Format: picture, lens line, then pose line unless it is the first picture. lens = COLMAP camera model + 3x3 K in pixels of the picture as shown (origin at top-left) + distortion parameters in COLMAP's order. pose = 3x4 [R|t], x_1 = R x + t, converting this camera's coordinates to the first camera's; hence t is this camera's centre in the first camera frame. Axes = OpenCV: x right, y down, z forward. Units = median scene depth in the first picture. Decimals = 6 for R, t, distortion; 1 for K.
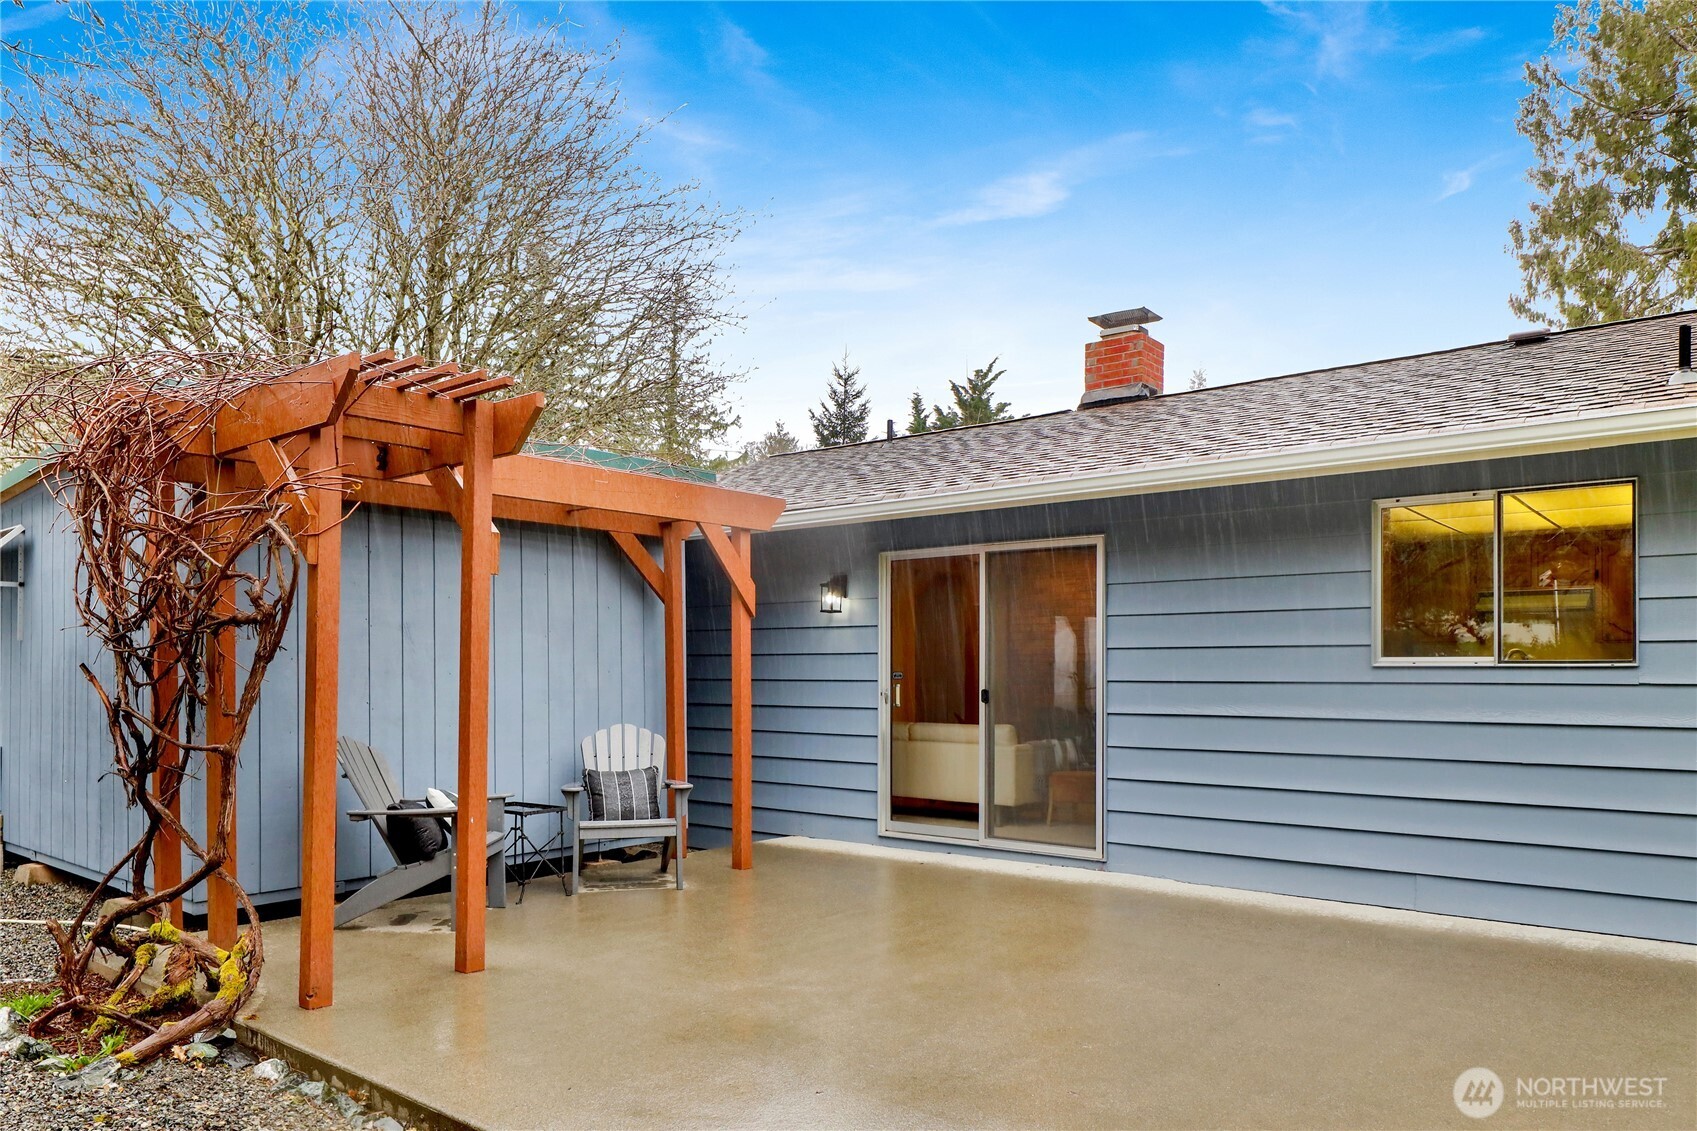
lens RADIAL K [[1174.5, 0, 849.0], [0, 1174.5, 660.2], [0, 0, 1]] dist [0.006146, 0.000344]
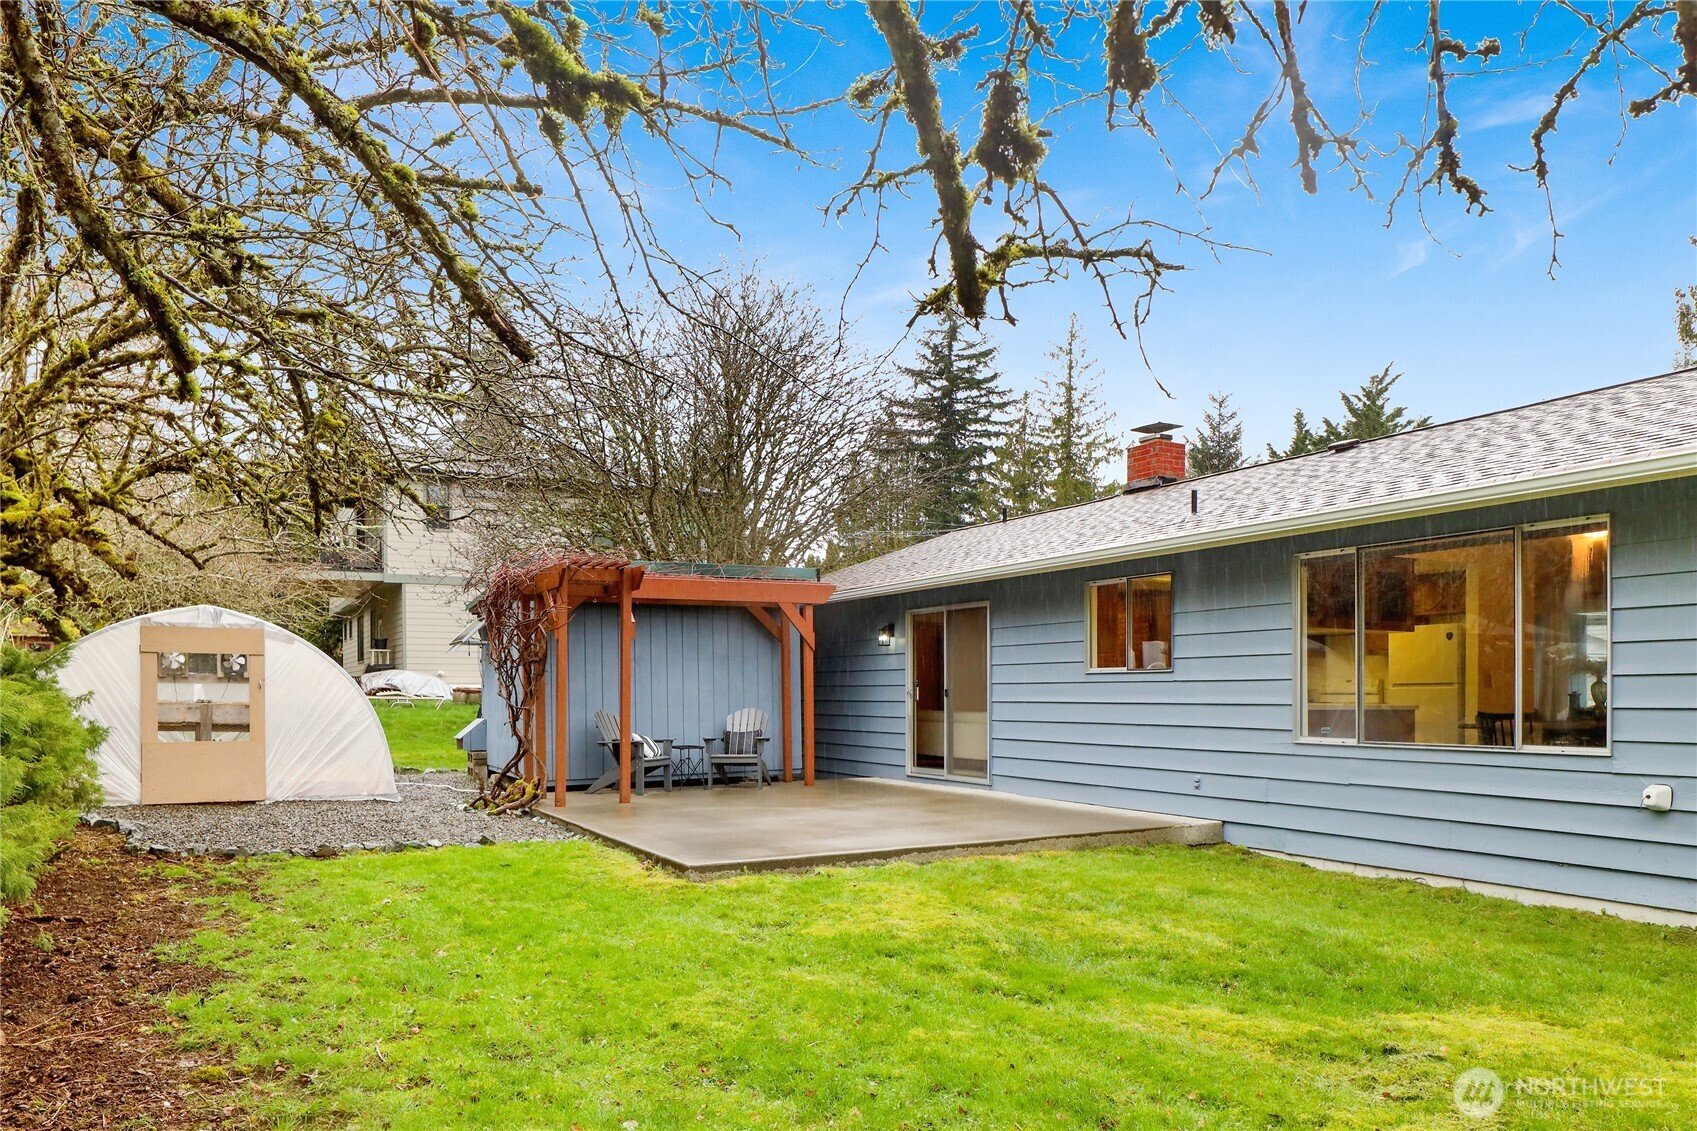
lens RADIAL K [[1174.5, 0, 849.0], [0, 1174.5, 660.2], [0, 0, 1]] dist [0.006146, 0.000344]
pose [[0.930321, -0.016972, -0.366353, 0.409395], [0.011285, 0.999780, -0.017661, 0.007257], [0.366572, 0.012296, 0.930308, -0.445074]]
